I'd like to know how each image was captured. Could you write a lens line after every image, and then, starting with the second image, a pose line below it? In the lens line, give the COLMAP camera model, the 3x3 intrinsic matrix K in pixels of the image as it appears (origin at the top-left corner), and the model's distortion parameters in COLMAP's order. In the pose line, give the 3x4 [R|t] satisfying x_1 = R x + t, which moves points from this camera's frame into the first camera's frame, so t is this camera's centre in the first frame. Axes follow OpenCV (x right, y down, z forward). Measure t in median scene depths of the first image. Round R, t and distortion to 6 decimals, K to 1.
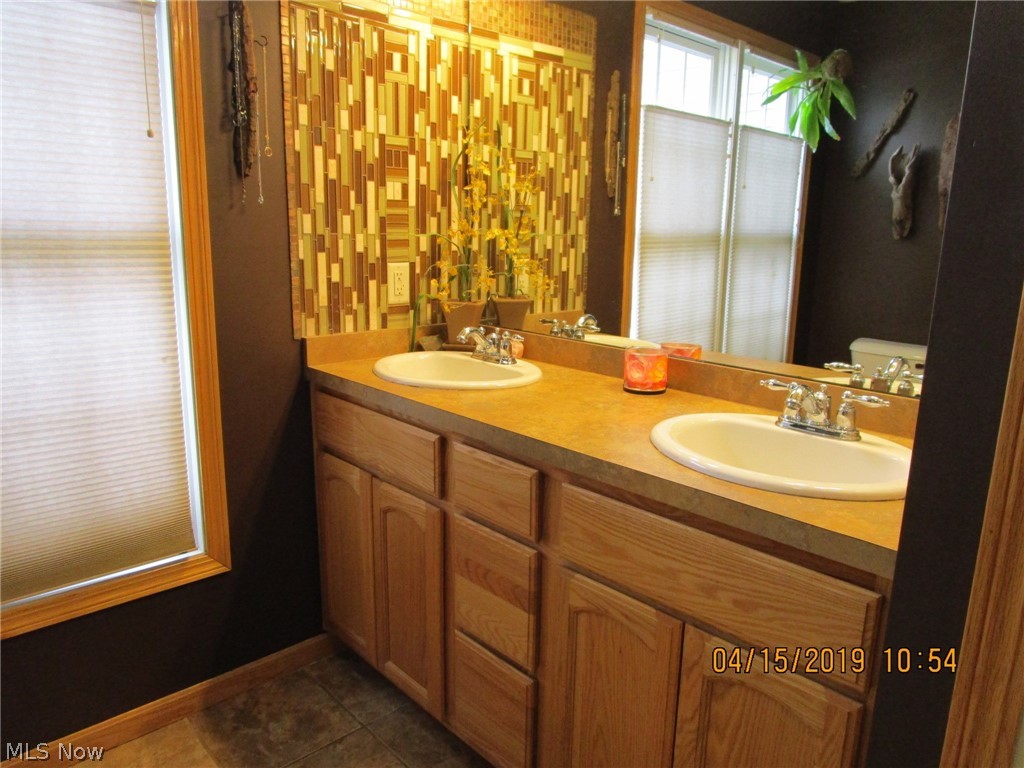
lens RADIAL K [[741.1, 0, 511.2], [0, 741.1, 383.6], [0, 0, 1]] dist [-0.029134, -0.004242]
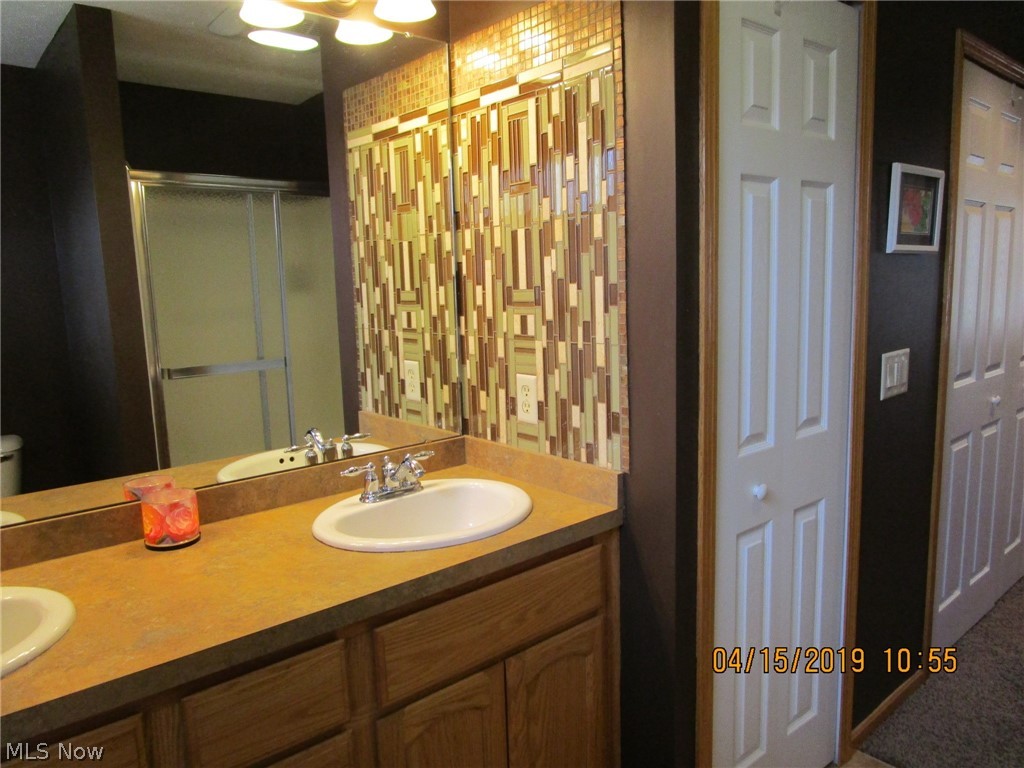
lens RADIAL K [[741.1, 0, 511.4], [0, 741.1, 385.7], [0, 0, 1]] dist [-0.029134, -0.004242]
pose [[0.017085, -0.163553, 0.986387, -0.823268], [0.231976, 0.960260, 0.155203, -0.273531], [-0.972571, 0.226166, 0.054346, 0.764592]]
